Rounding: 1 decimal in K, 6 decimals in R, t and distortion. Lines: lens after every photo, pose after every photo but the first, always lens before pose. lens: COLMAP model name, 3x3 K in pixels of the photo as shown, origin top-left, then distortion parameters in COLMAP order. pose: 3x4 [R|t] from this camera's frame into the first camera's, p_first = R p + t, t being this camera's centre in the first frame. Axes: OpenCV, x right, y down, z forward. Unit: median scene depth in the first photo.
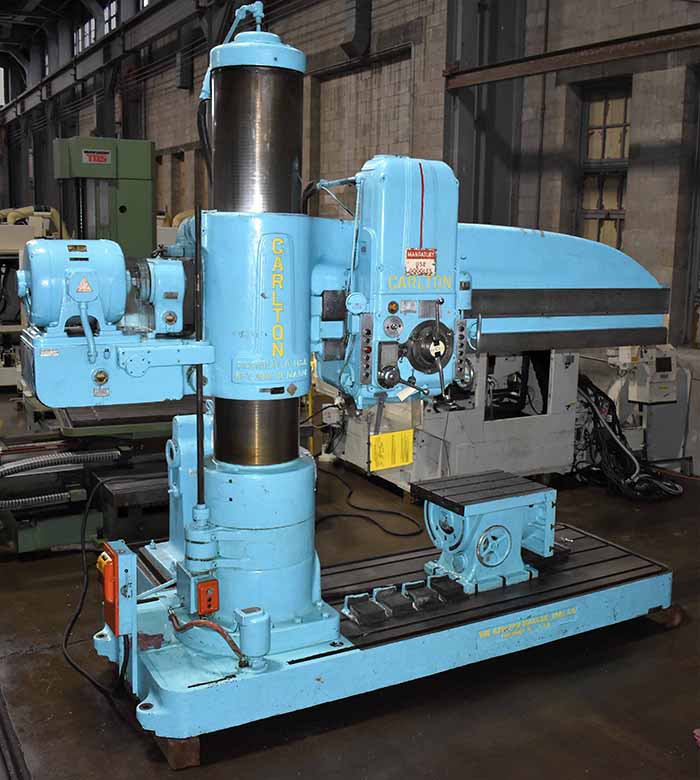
lens RADIAL K [[930.7, 0, 350.0], [0, 930.7, 390.0], [0, 0, 1]] dist [-0.022442, -0.040171]
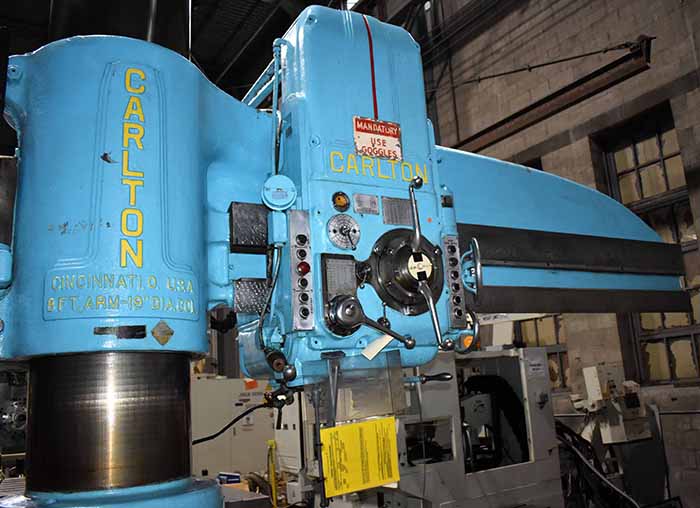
lens RADIAL K [[652.4, 0, 366.3], [0, 652.4, 253.2], [0, 0, 1]] dist [-0.078183, 0.000397]
pose [[0.993977, -0.070608, 0.083811, 0.024238], [0.097044, 0.922412, -0.373815, 0.101050], [-0.050915, 0.379697, 0.923709, 0.604868]]
